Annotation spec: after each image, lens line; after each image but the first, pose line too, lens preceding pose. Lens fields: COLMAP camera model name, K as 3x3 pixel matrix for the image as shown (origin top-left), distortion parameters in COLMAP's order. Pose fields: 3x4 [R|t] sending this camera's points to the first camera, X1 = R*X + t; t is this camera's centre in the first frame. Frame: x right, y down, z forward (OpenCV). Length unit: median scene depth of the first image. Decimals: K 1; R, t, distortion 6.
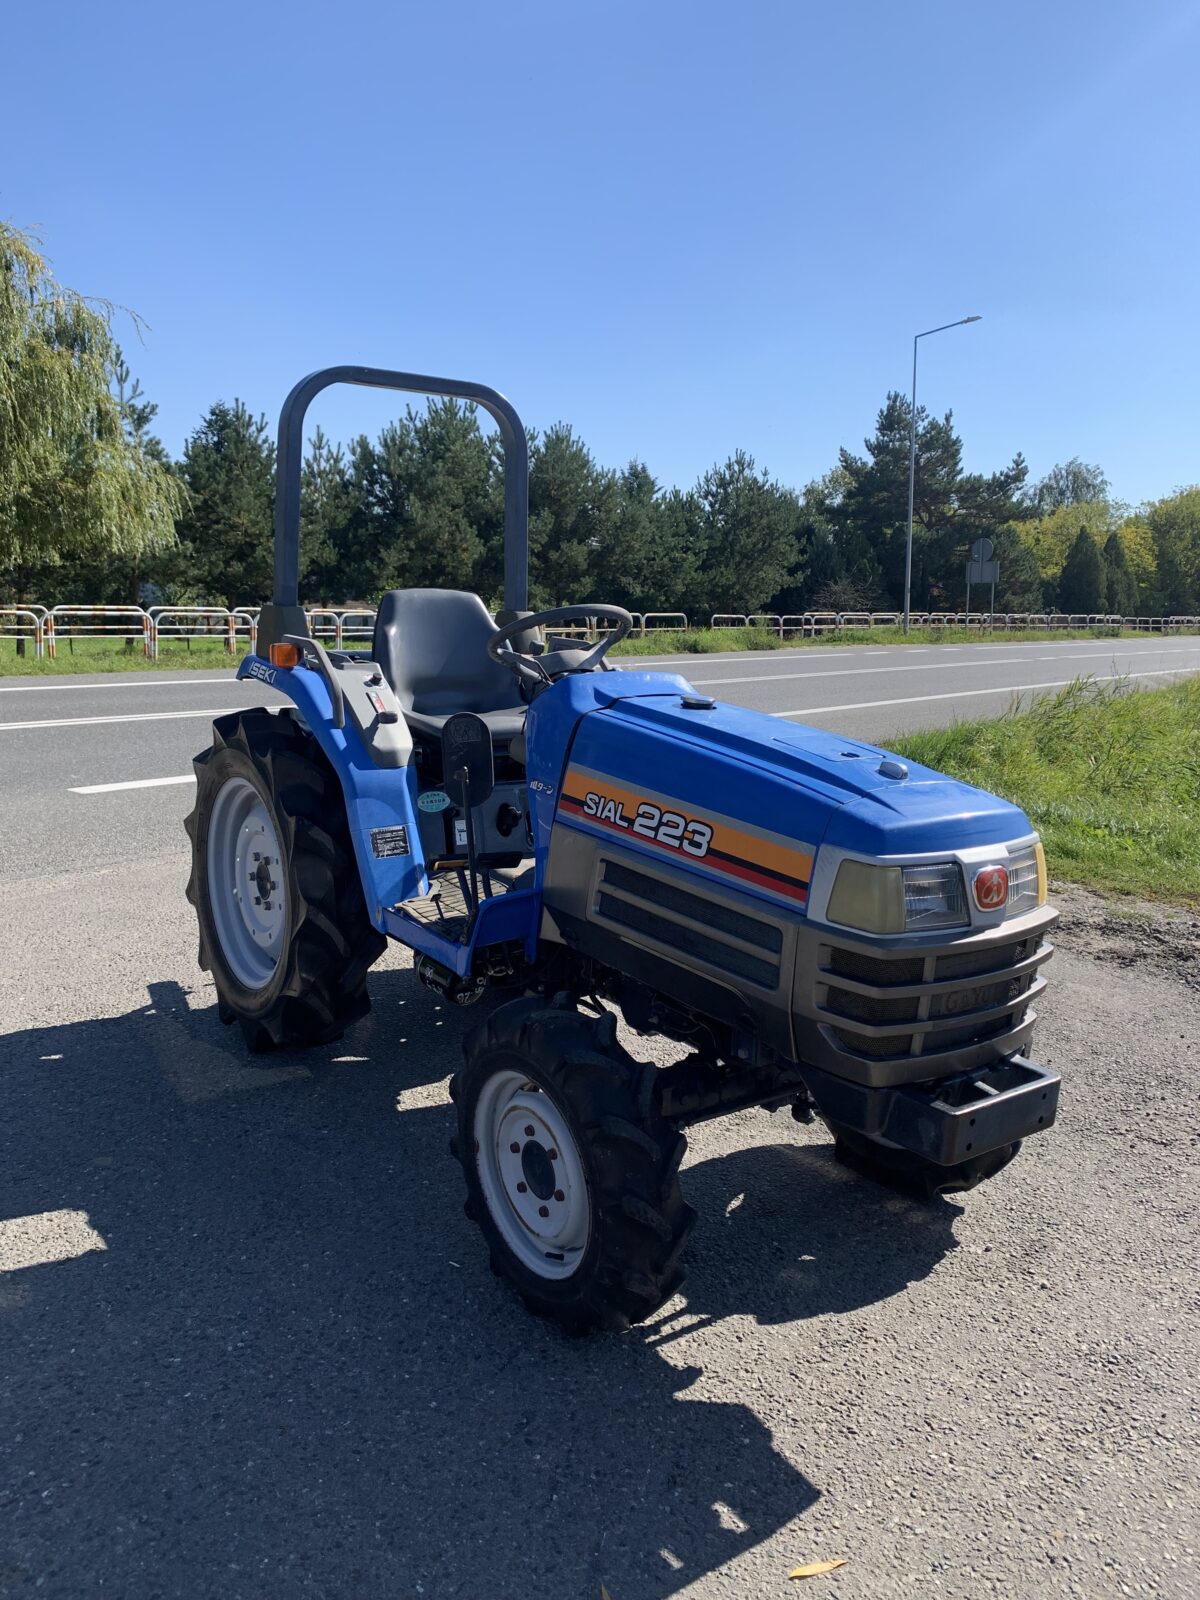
lens RADIAL K [[1210.5, 0, 592.3], [0, 1210.5, 800.0], [0, 0, 1]] dist [0.009343, 0.003784]
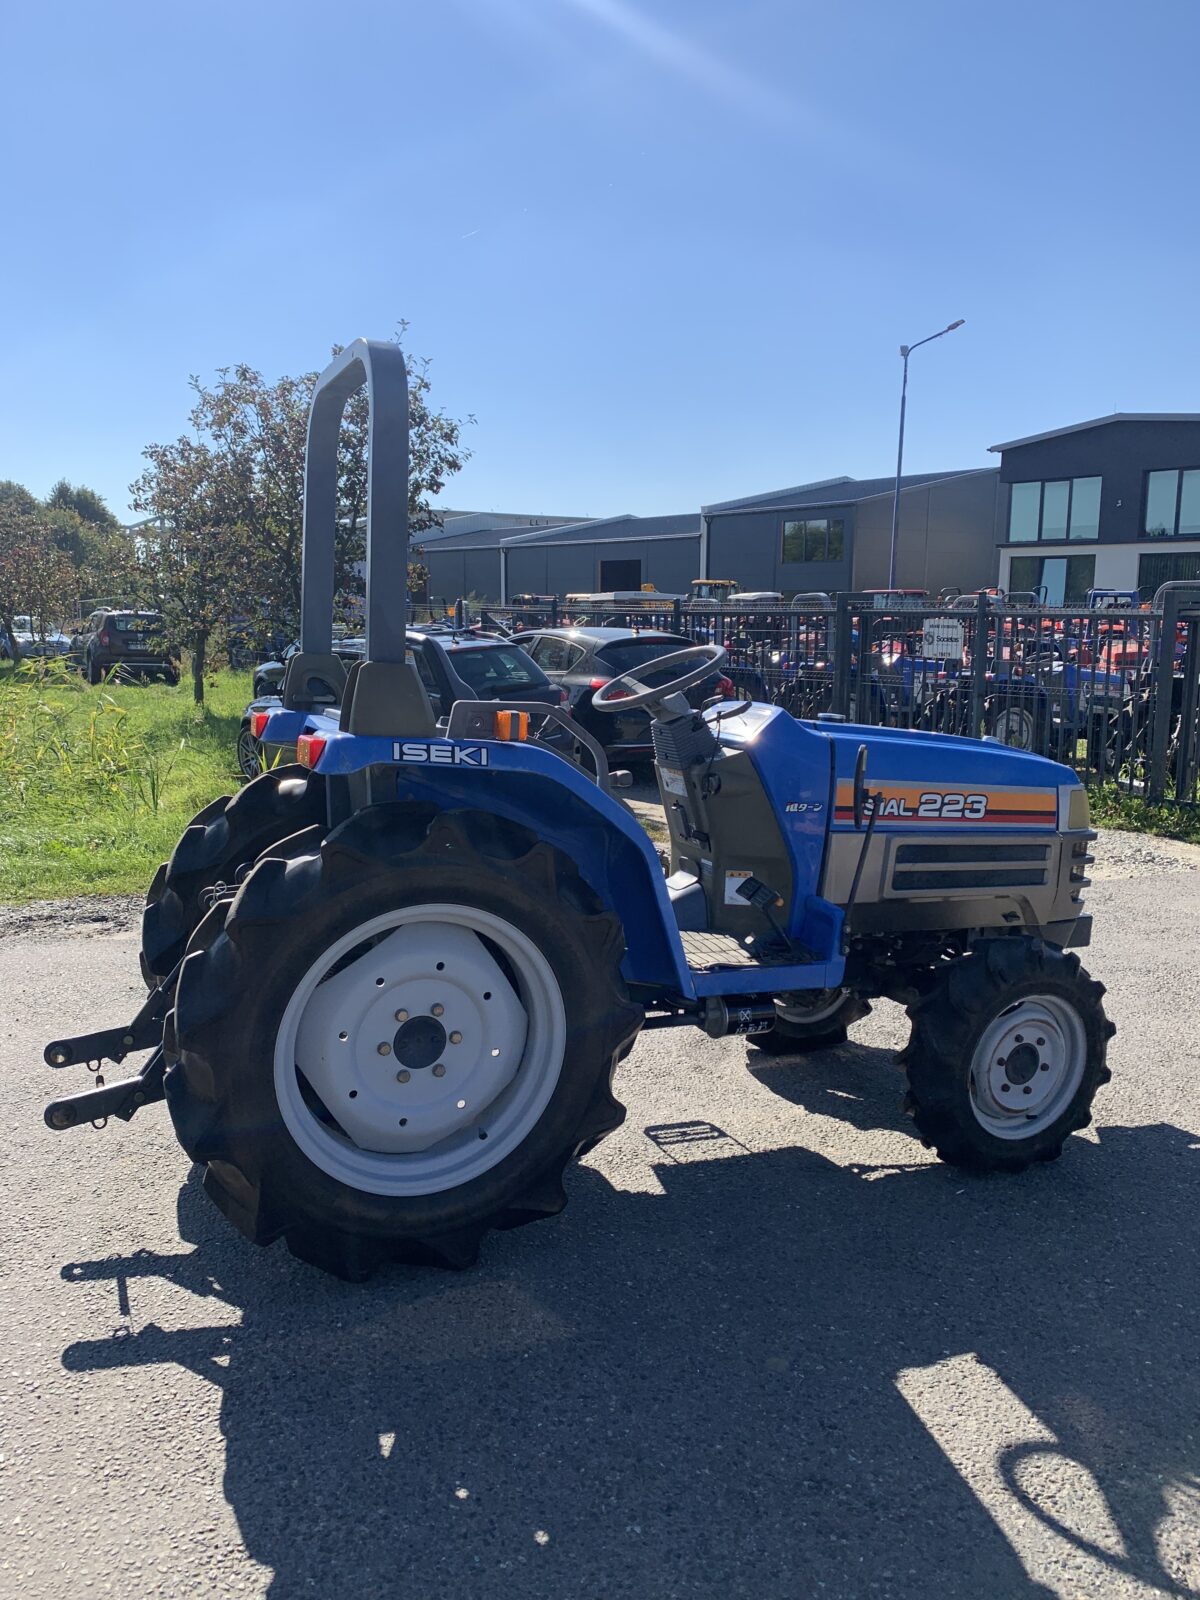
lens RADIAL K [[1210.5, 0, 592.3], [0, 1210.5, 800.0], [0, 0, 1]] dist [0.009343, 0.003784]
pose [[0.227737, -0.167151, 0.959269, -1.345627], [0.149395, 0.979490, 0.135207, -0.229651], [-0.962194, 0.112518, 0.248038, 1.042870]]
